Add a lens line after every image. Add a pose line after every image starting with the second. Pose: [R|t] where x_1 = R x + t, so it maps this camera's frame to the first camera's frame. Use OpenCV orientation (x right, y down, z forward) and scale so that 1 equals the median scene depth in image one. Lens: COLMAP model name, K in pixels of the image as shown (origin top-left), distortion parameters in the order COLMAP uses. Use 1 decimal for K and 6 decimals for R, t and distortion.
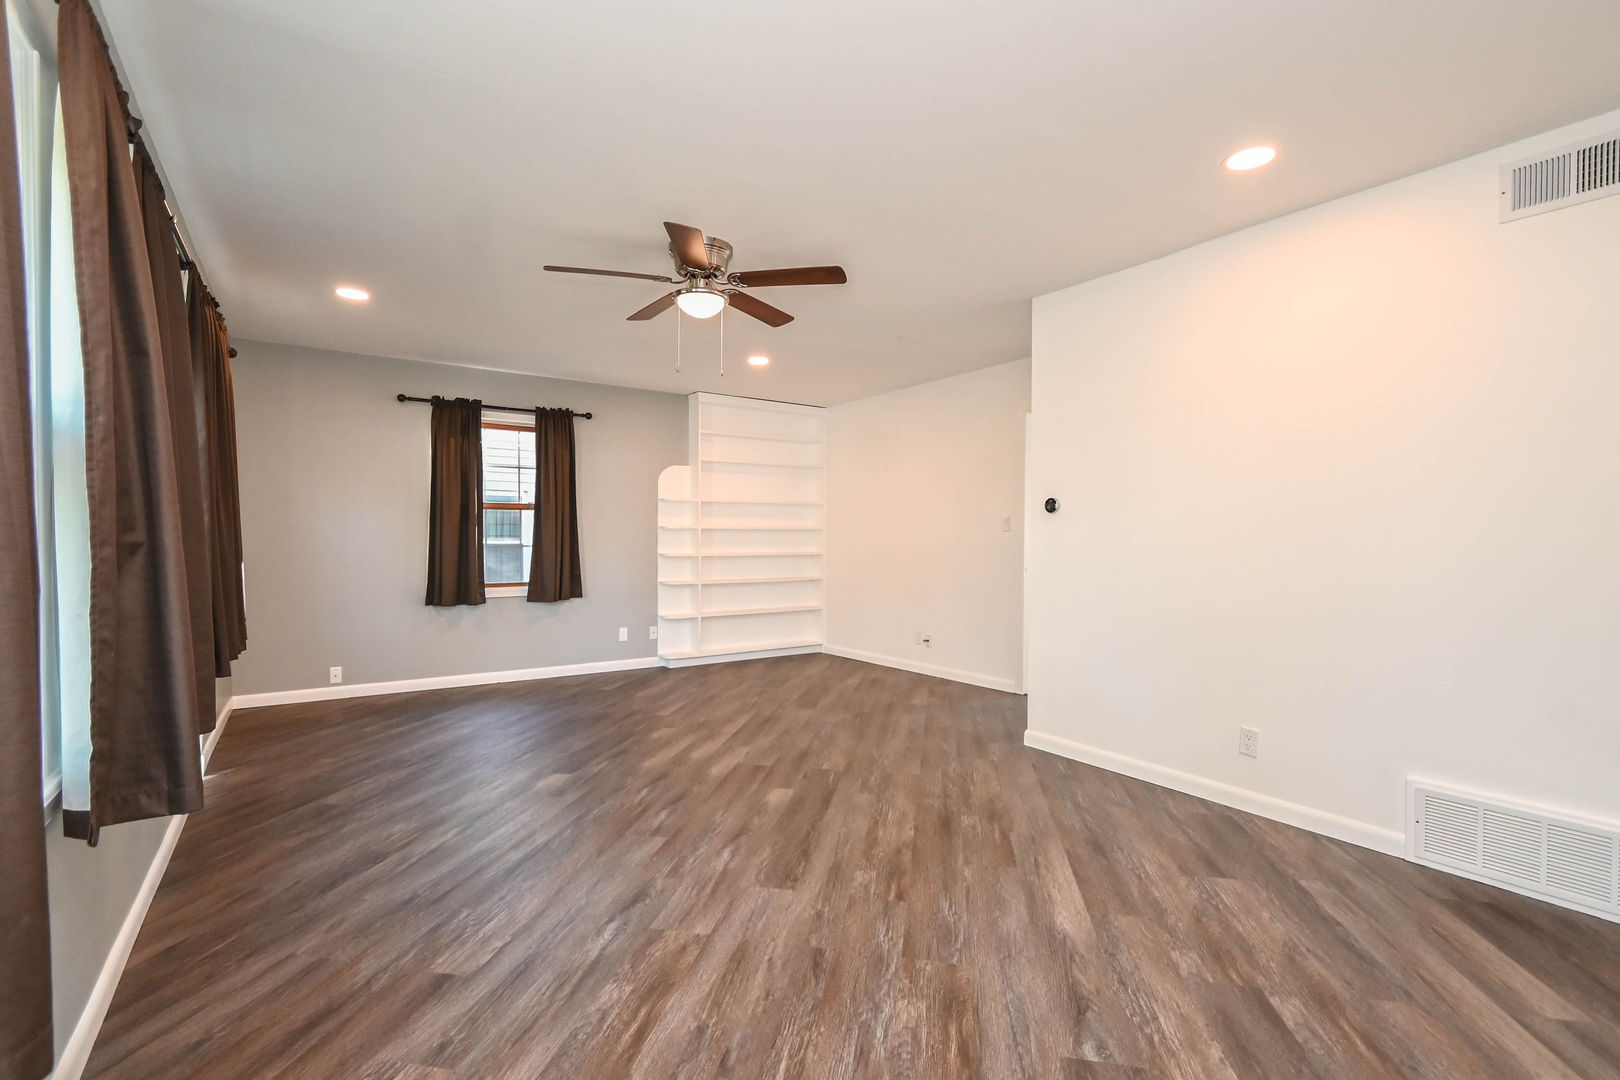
lens RADIAL K [[721.0, 0, 810.0], [0, 721.0, 540.0], [0, 0, 1]] dist [0.003007, -0.005744]
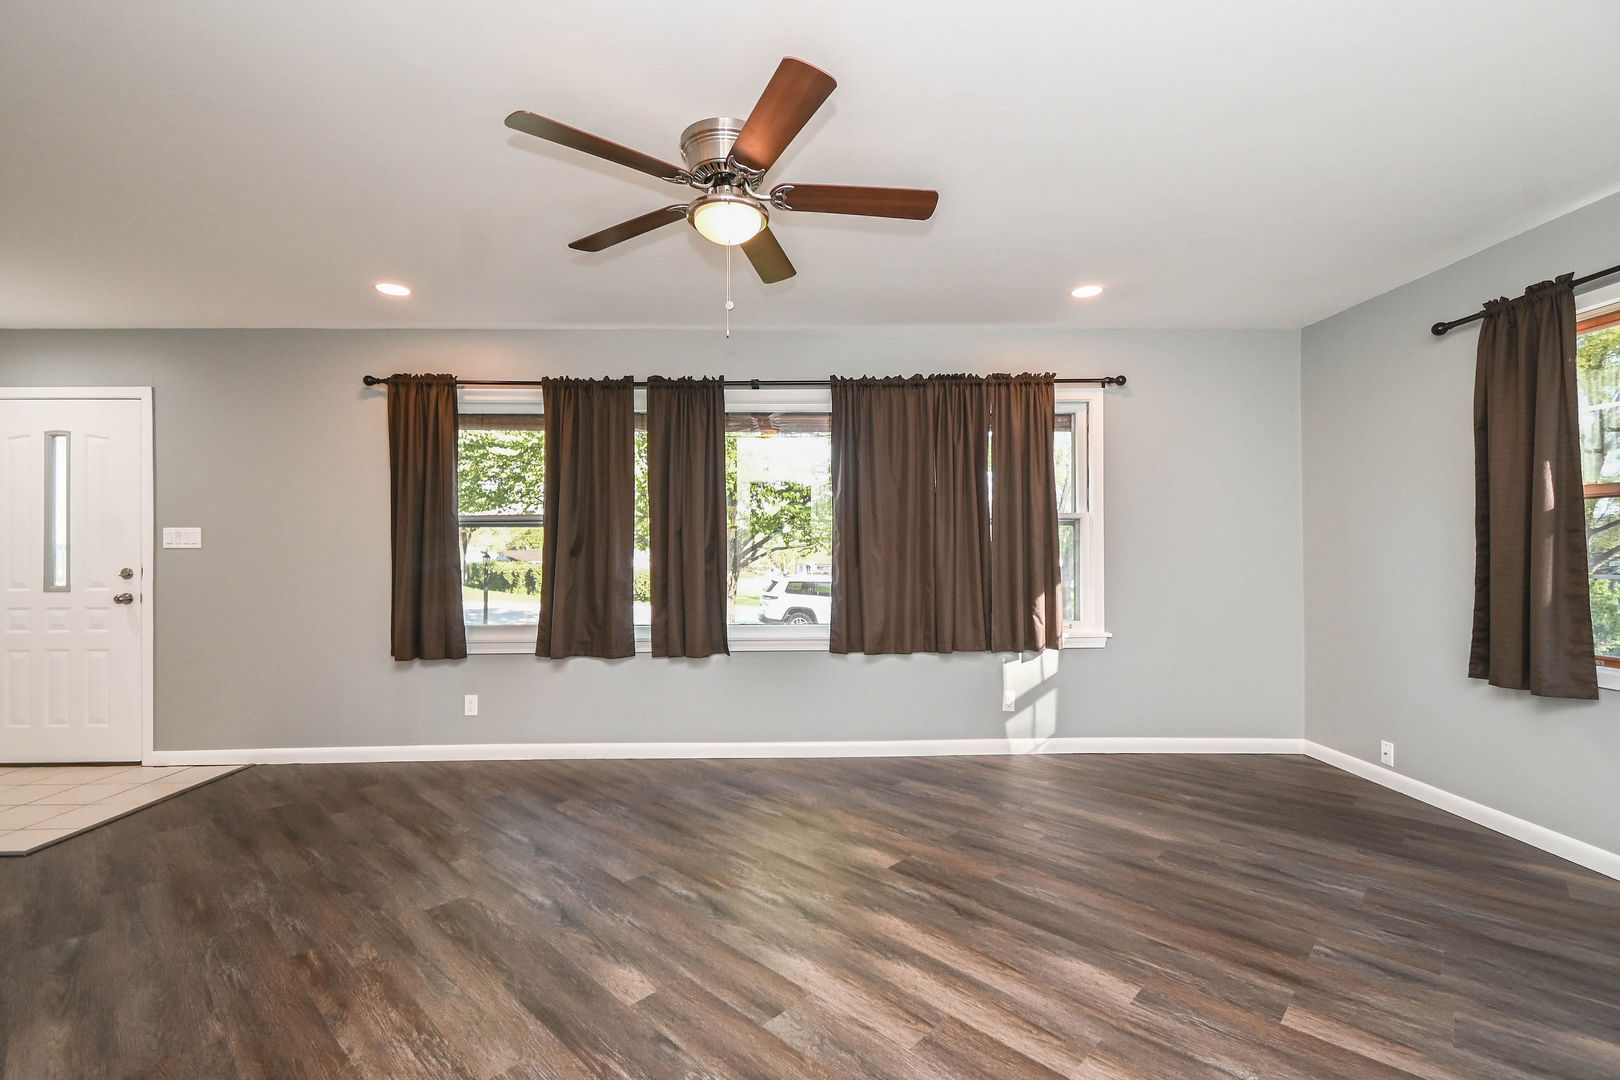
lens RADIAL K [[721.0, 0, 810.0], [0, 721.0, 540.0], [0, 0, 1]] dist [0.003007, -0.005744]
pose [[-0.550105, -0.016406, -0.834934, 0.422962], [-0.004708, 0.999852, -0.016544, -0.010295], [0.835082, -0.005170, -0.550101, 1.606954]]
